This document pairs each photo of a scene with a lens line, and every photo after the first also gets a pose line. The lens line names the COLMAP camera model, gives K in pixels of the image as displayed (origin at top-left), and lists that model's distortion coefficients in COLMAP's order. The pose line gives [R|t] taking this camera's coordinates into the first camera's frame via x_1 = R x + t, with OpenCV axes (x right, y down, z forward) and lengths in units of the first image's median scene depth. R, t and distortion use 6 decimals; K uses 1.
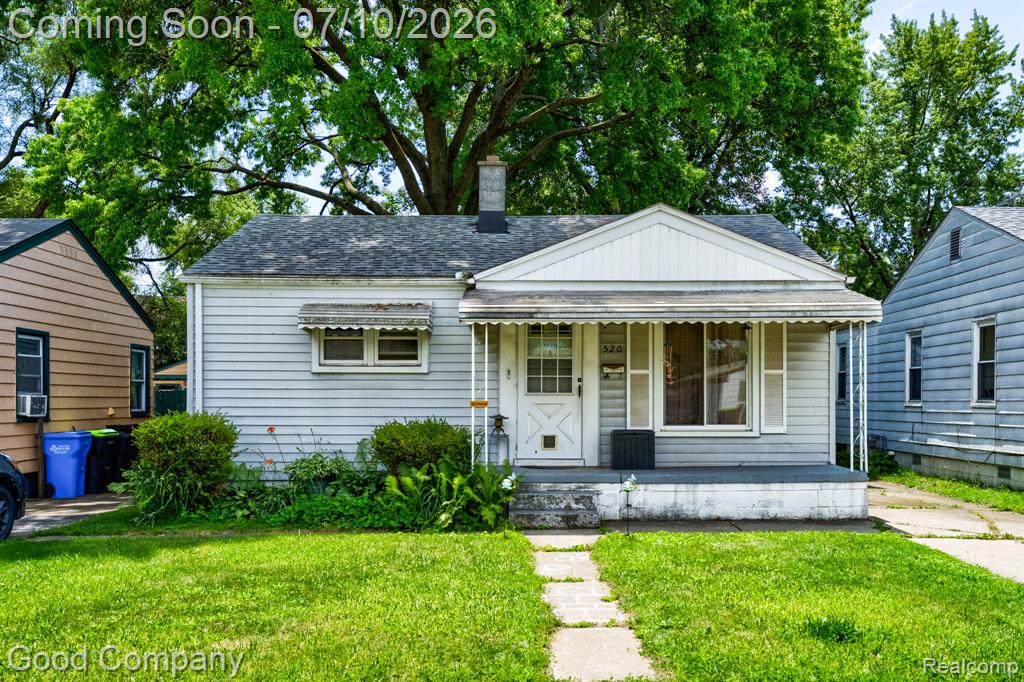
lens RADIAL K [[911.7, 0, 510.9], [0, 911.7, 395.0], [0, 0, 1]] dist [0.017158, 0.002567]
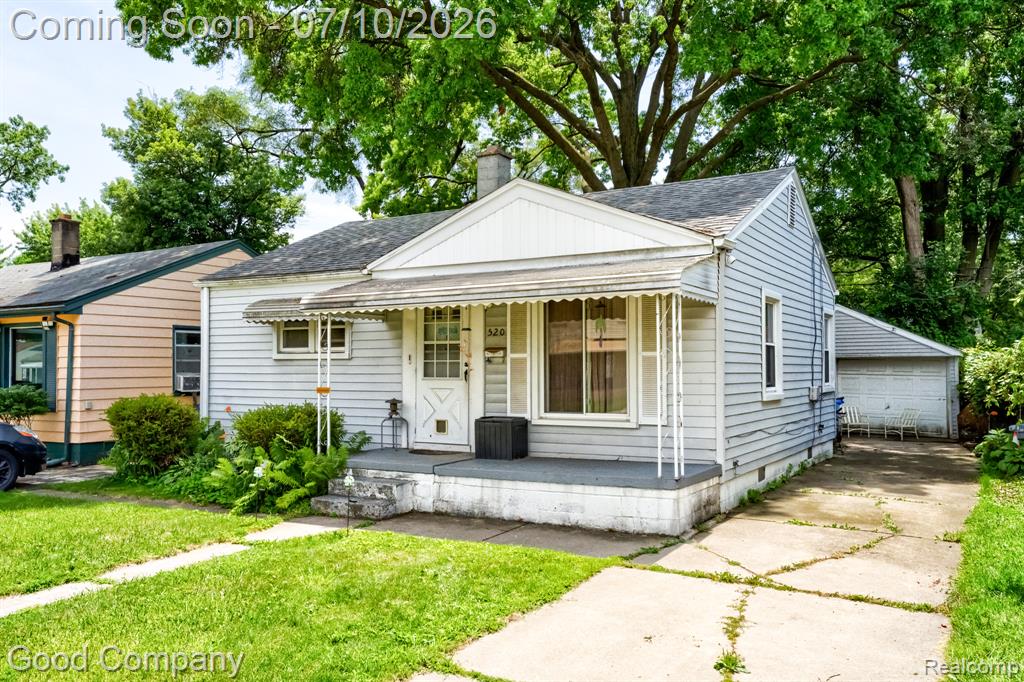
lens RADIAL K [[806.6, 0, 509.5], [0, 806.6, 345.6], [0, 0, 1]] dist [0.017093, 0.007352]
pose [[0.872646, -0.017835, -0.488027, 0.543093], [0.007995, 0.999721, -0.022240, -0.017235], [0.488287, 0.015506, 0.872545, 0.264705]]
